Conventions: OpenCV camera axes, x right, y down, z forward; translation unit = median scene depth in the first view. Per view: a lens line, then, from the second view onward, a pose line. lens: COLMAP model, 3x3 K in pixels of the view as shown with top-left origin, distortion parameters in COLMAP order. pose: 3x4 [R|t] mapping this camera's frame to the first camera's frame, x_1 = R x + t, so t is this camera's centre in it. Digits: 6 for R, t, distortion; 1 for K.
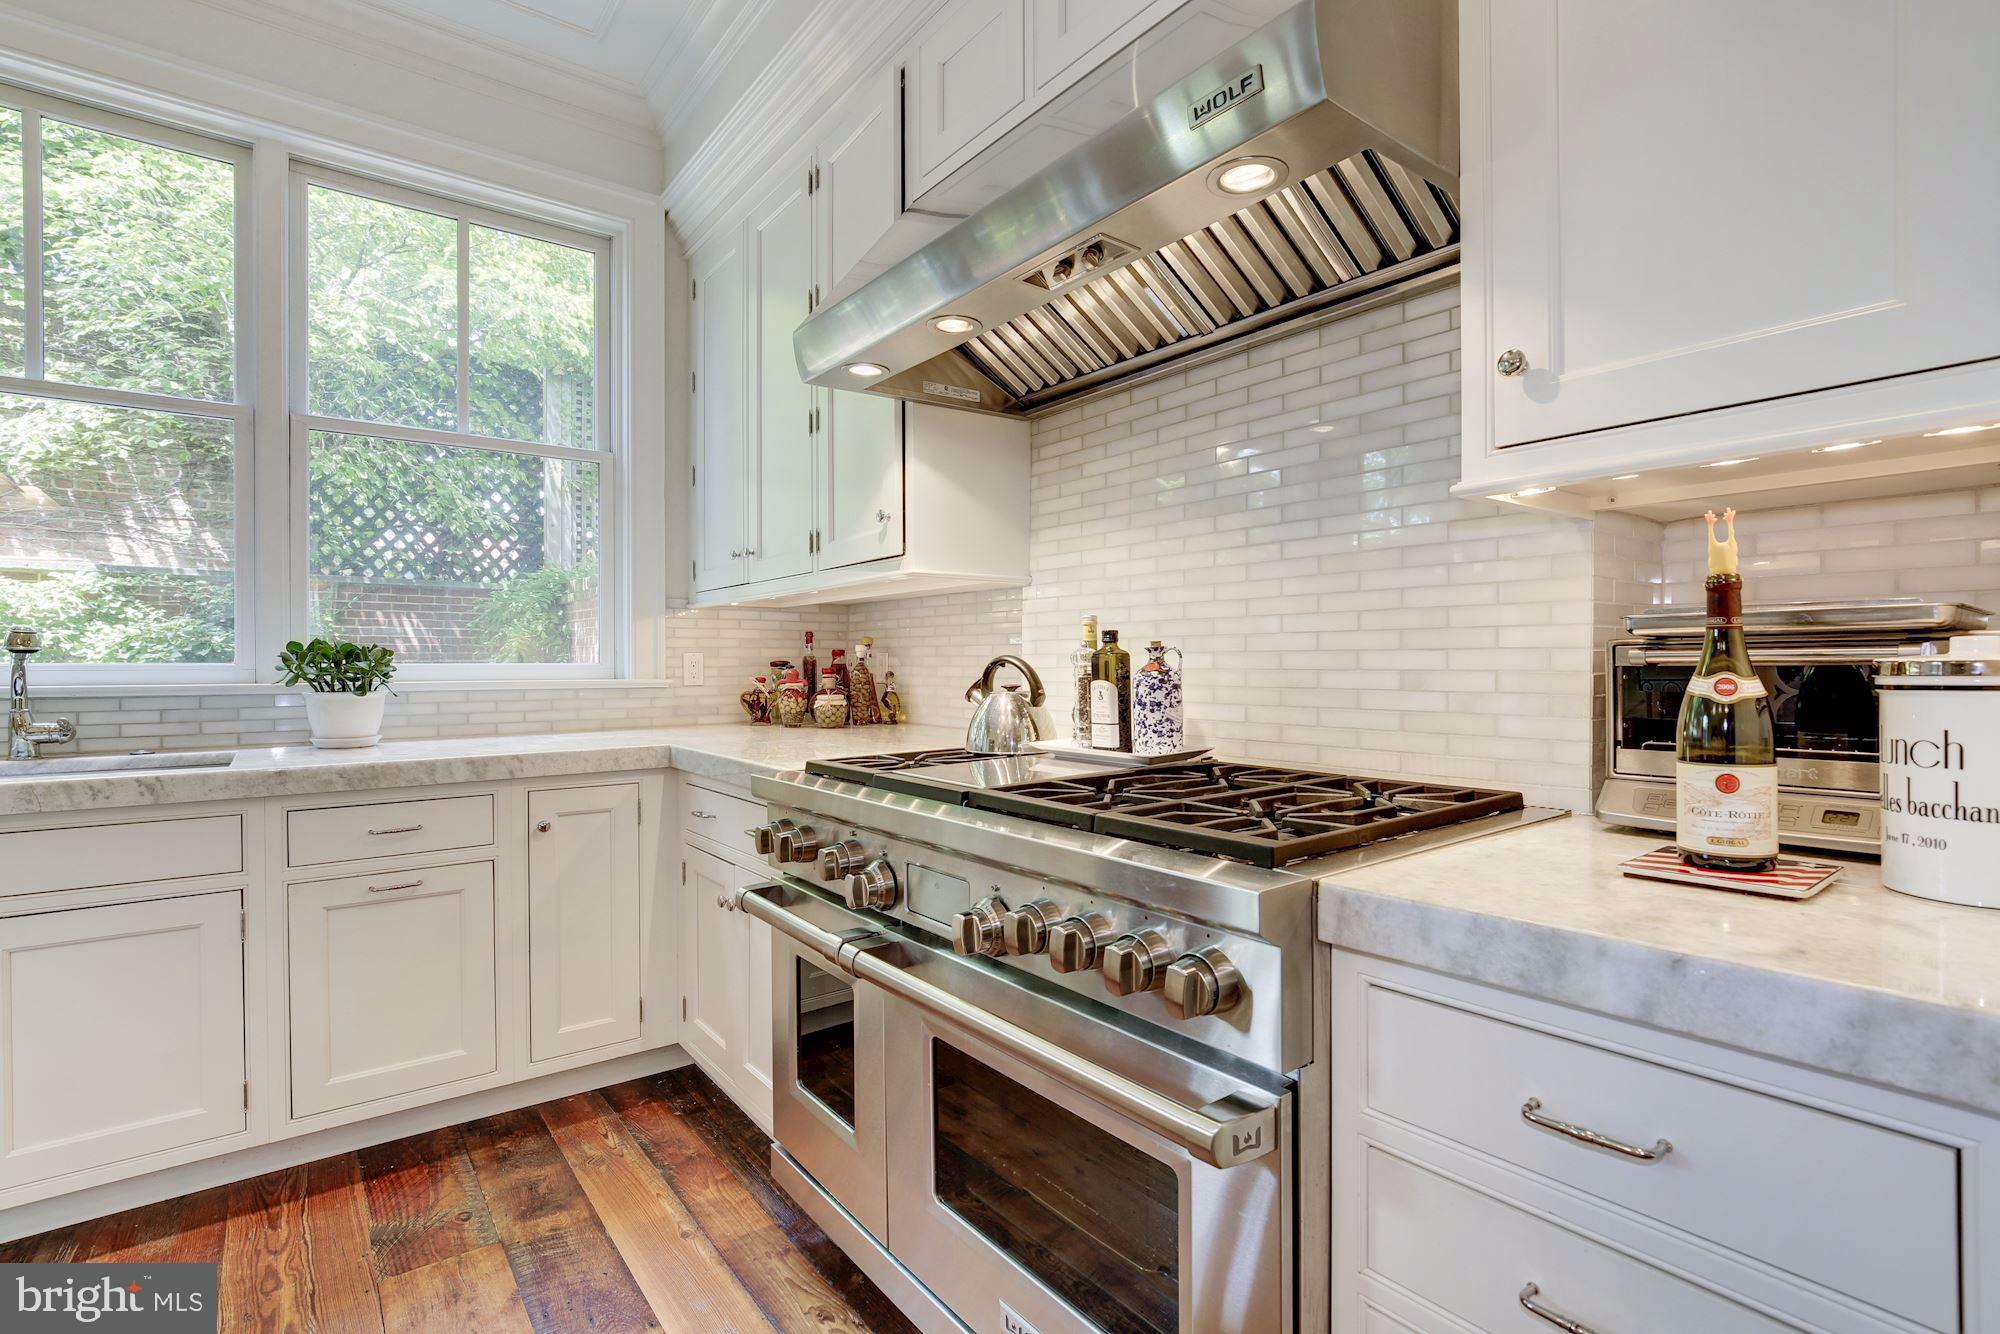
lens RADIAL K [[930.3, 0, 1009.2], [0, 930.3, 668.4], [0, 0, 1]] dist [-0.003615, -0.000577]
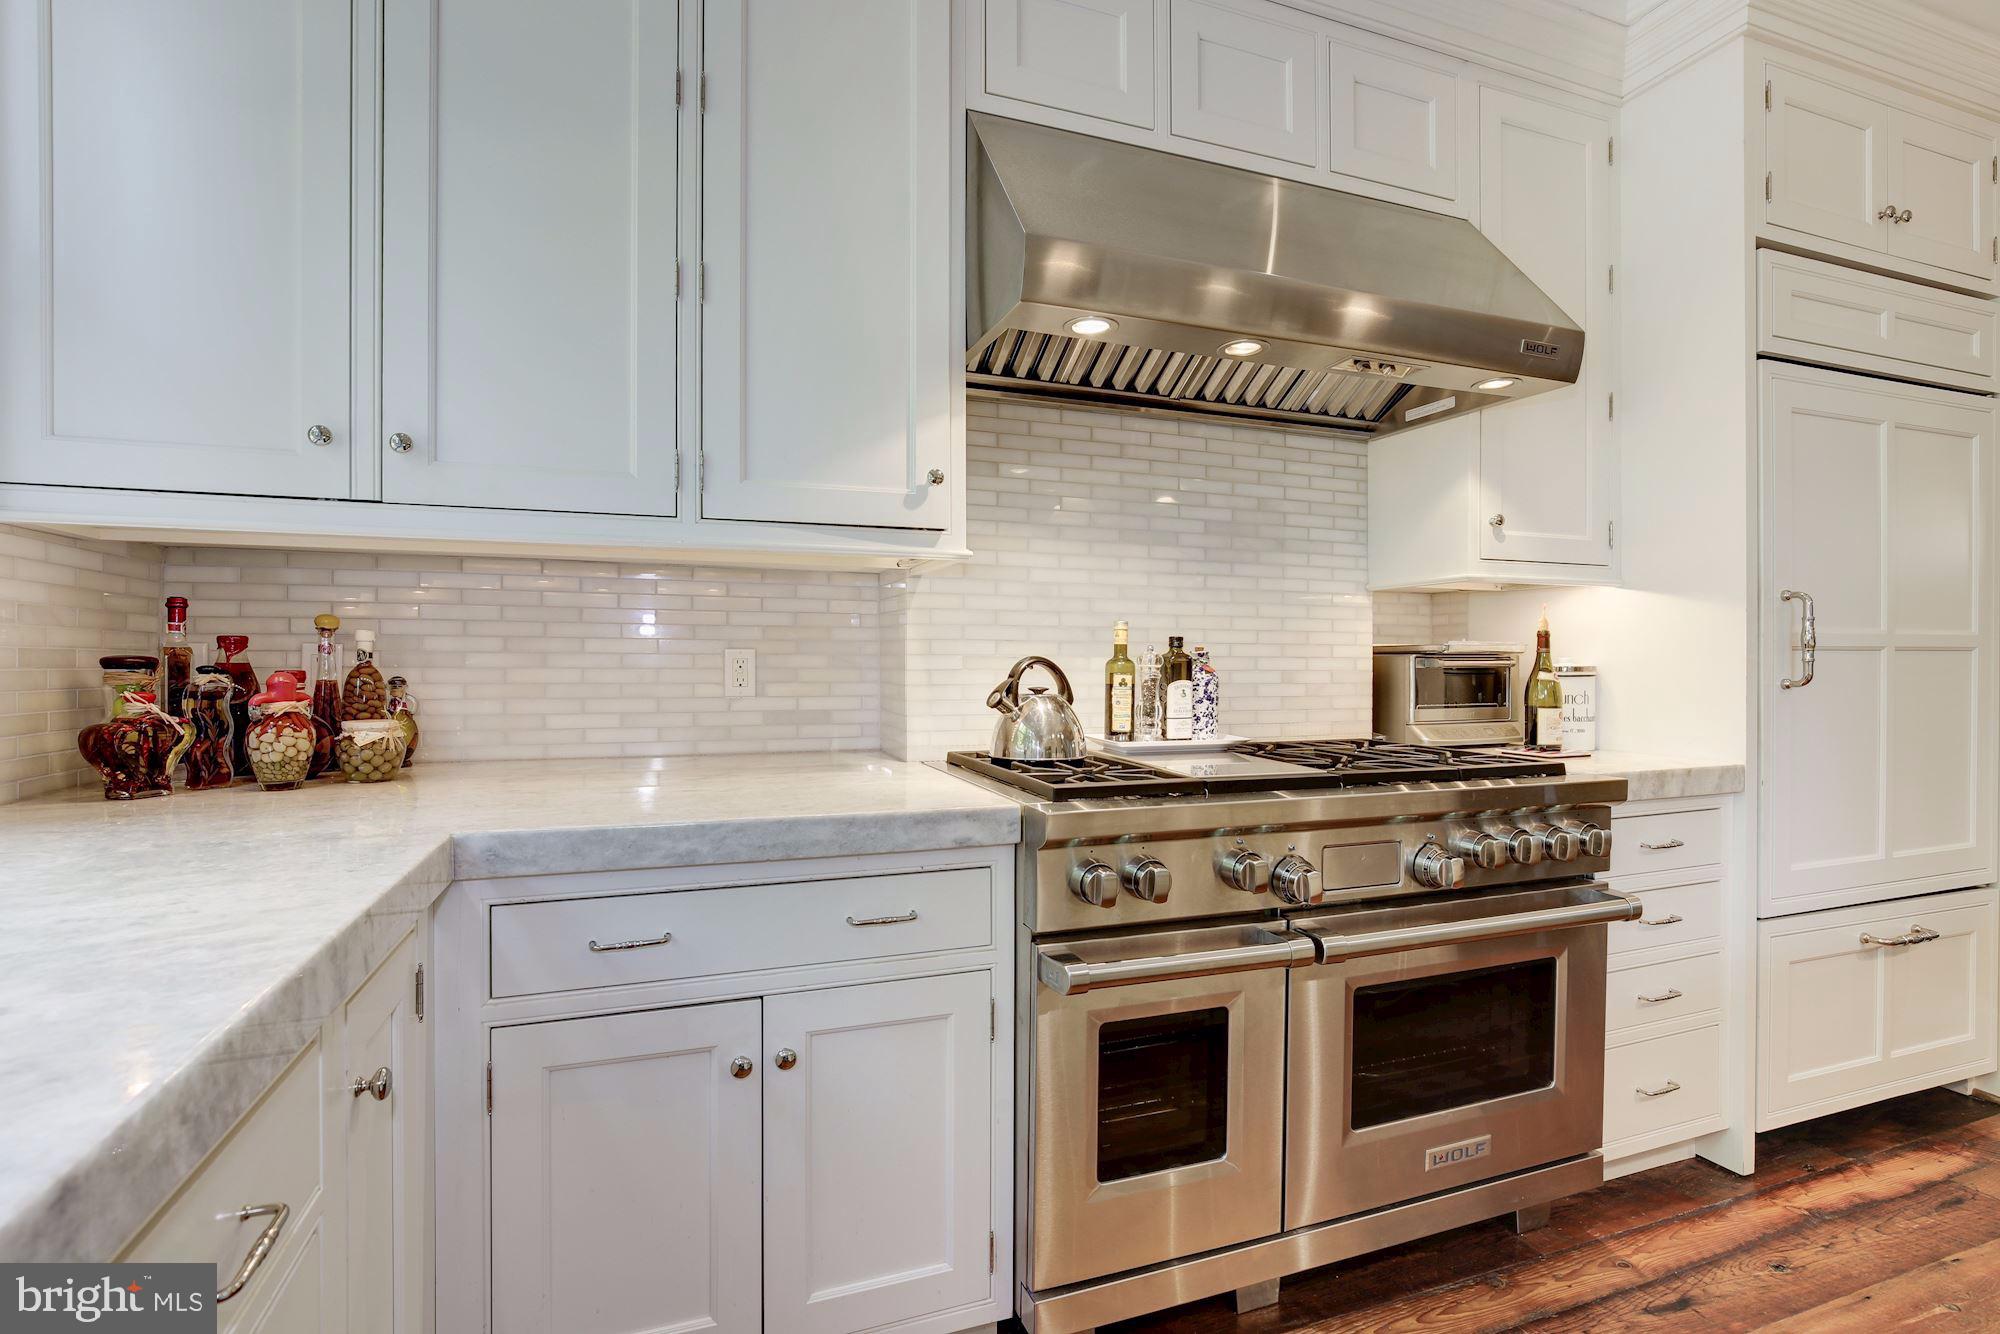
lens RADIAL K [[930.3, 0, 1009.2], [0, 930.3, 668.4], [0, 0, 1]] dist [-0.003615, -0.000577]
pose [[0.302960, -0.003021, 0.952999, -0.858685], [0.001210, 0.999995, 0.002785, -0.004618], [-0.953003, 0.000310, 0.302962, 0.692937]]
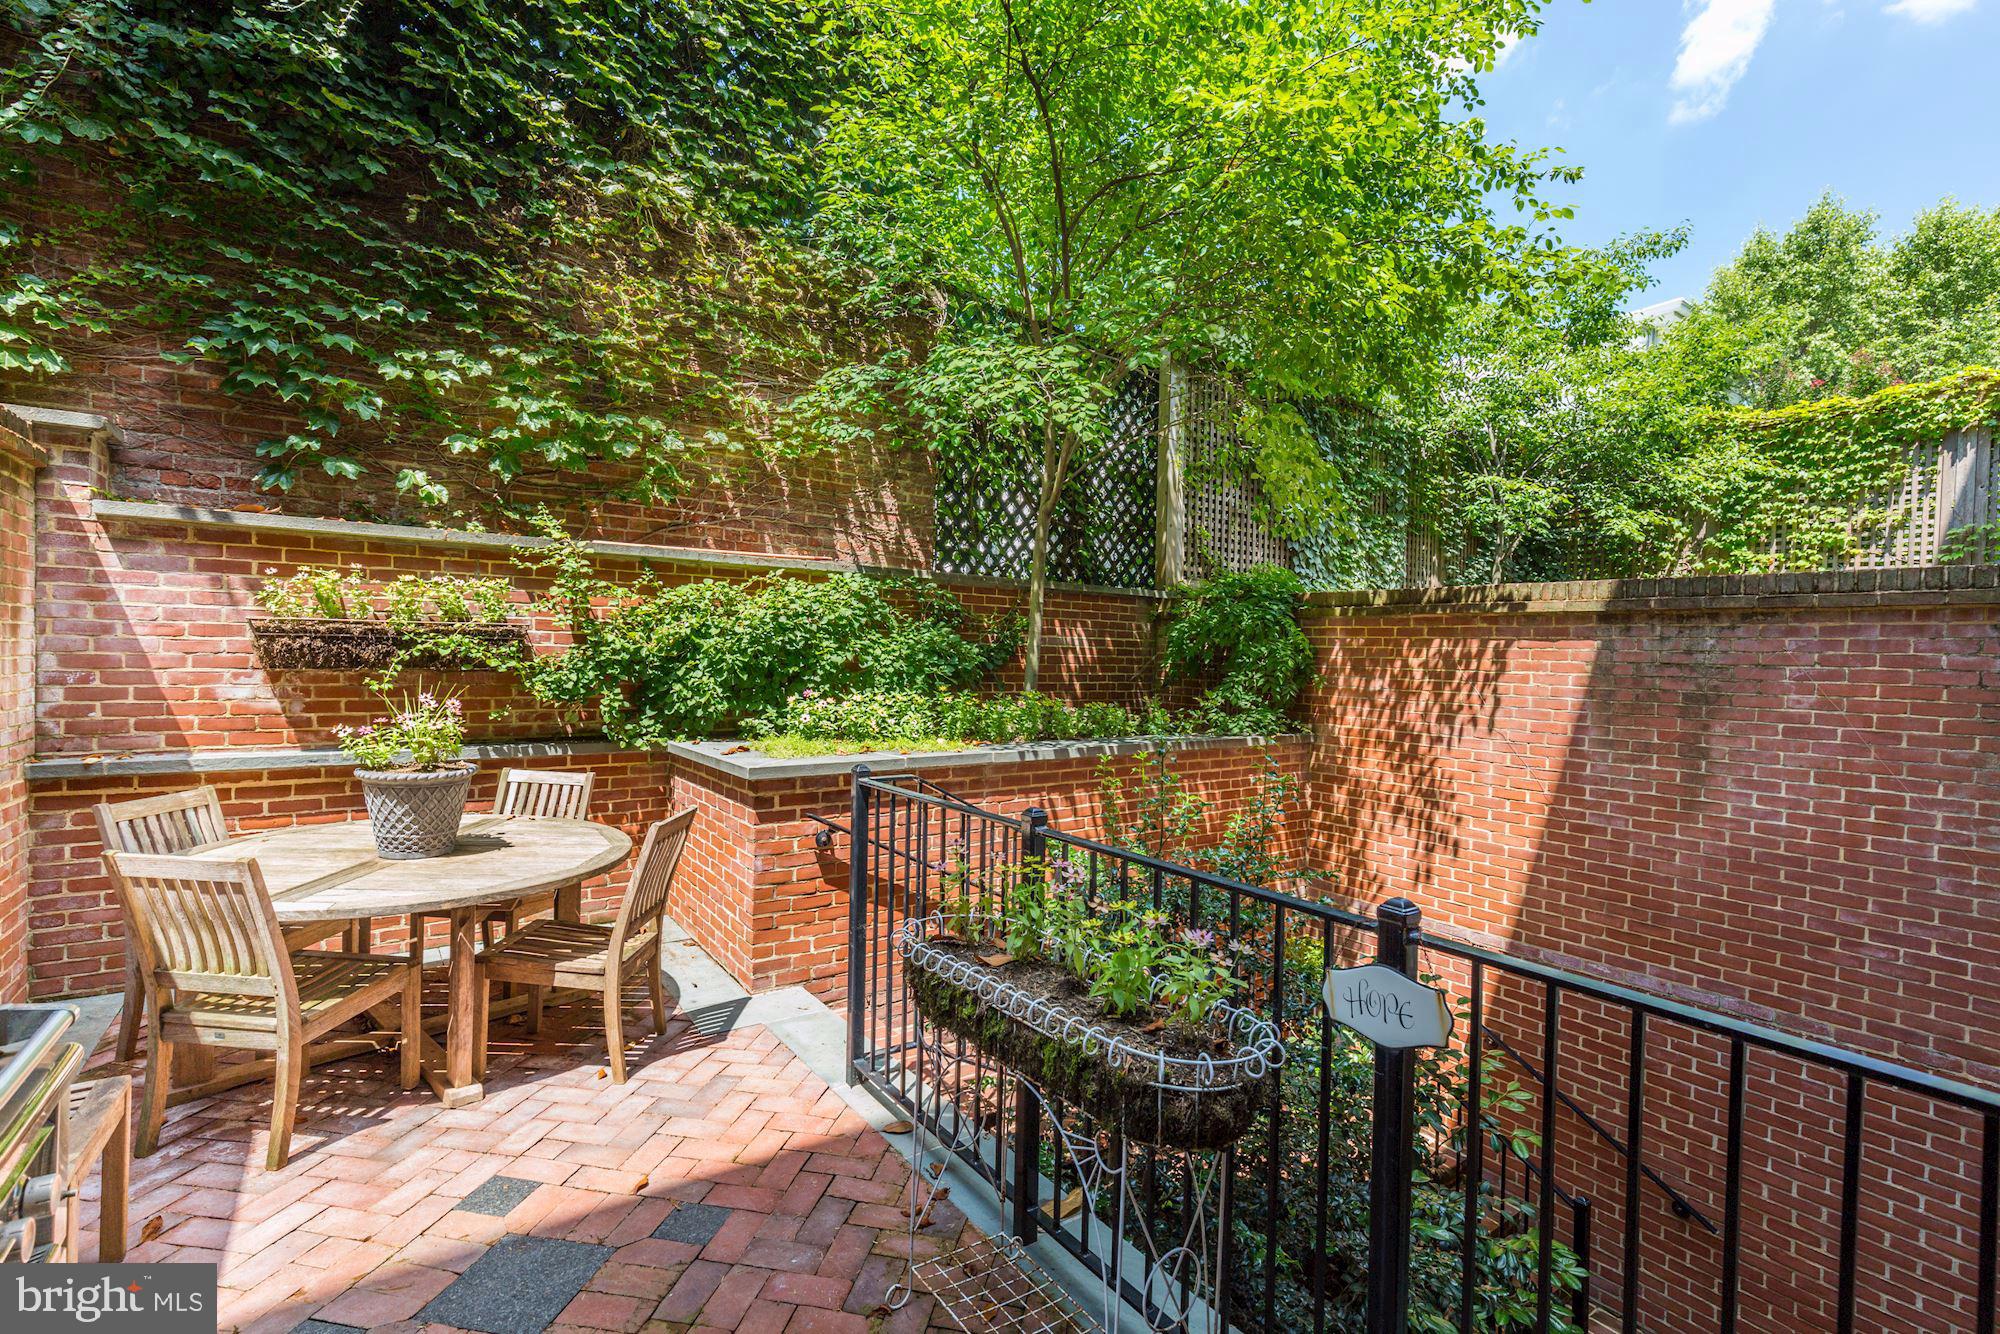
lens RADIAL K [[930.3, 0, 1009.2], [0, 930.3, 668.4], [0, 0, 1]] dist [-0.003615, -0.000577]
pose [[0.998411, 0.028809, -0.048425, -2.643759], [-0.028130, 0.999497, 0.014647, -0.099342], [0.048822, -0.013262, 0.998719, 0.360737]]
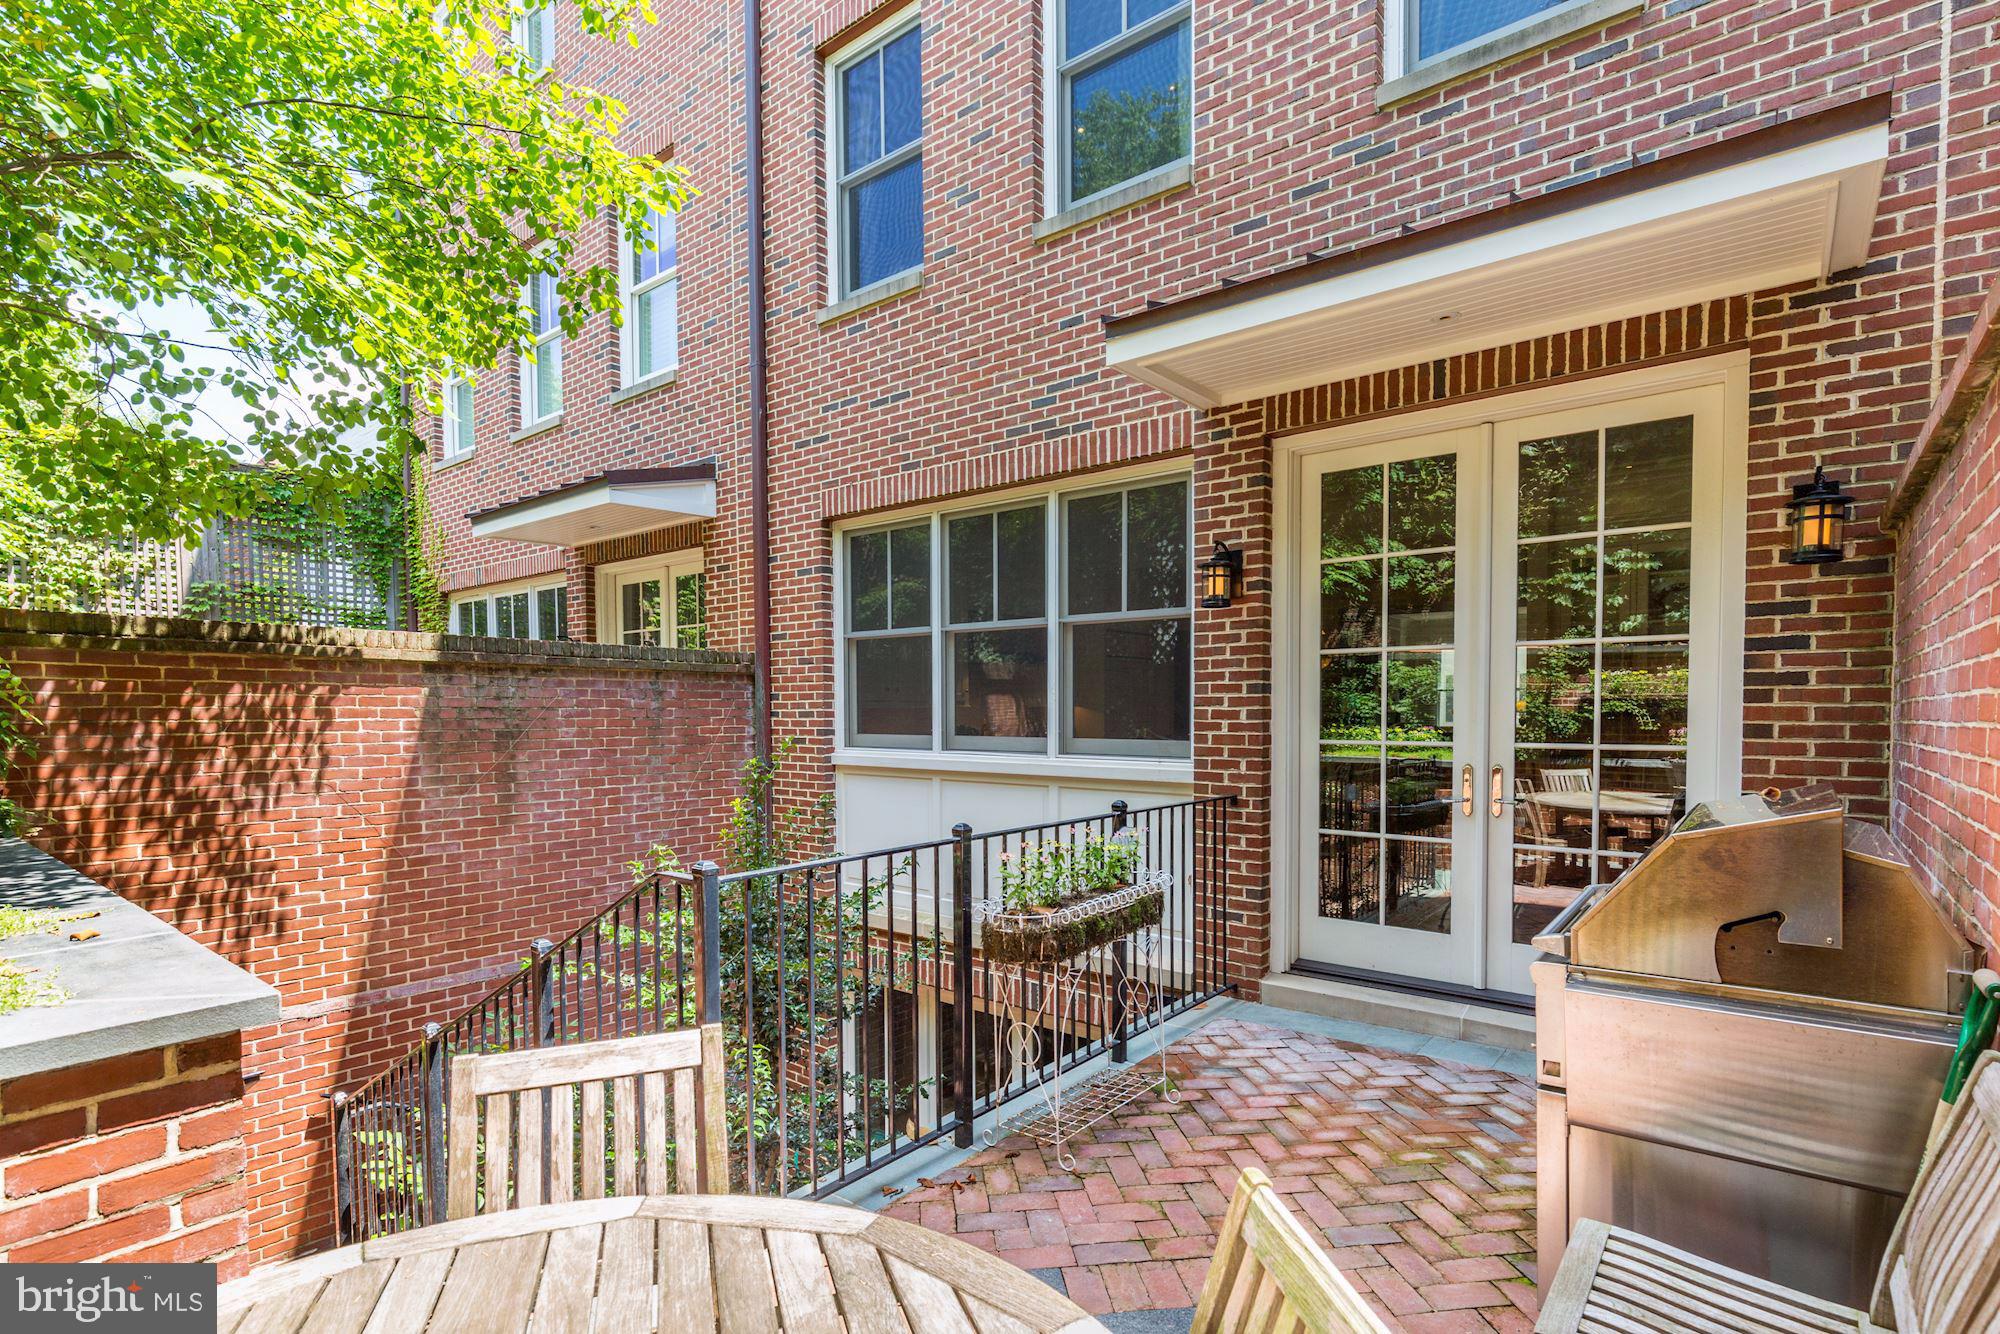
lens RADIAL K [[953.9, 0, 1002.5], [0, 953.9, 749.7], [0, 0, 1]] dist [0.000675, -0.000117]
pose [[-0.227655, -0.034060, 0.973146, -4.324539], [0.007571, 0.999296, 0.036746, -0.090110], [-0.973712, 0.015733, -0.227237, 1.934621]]
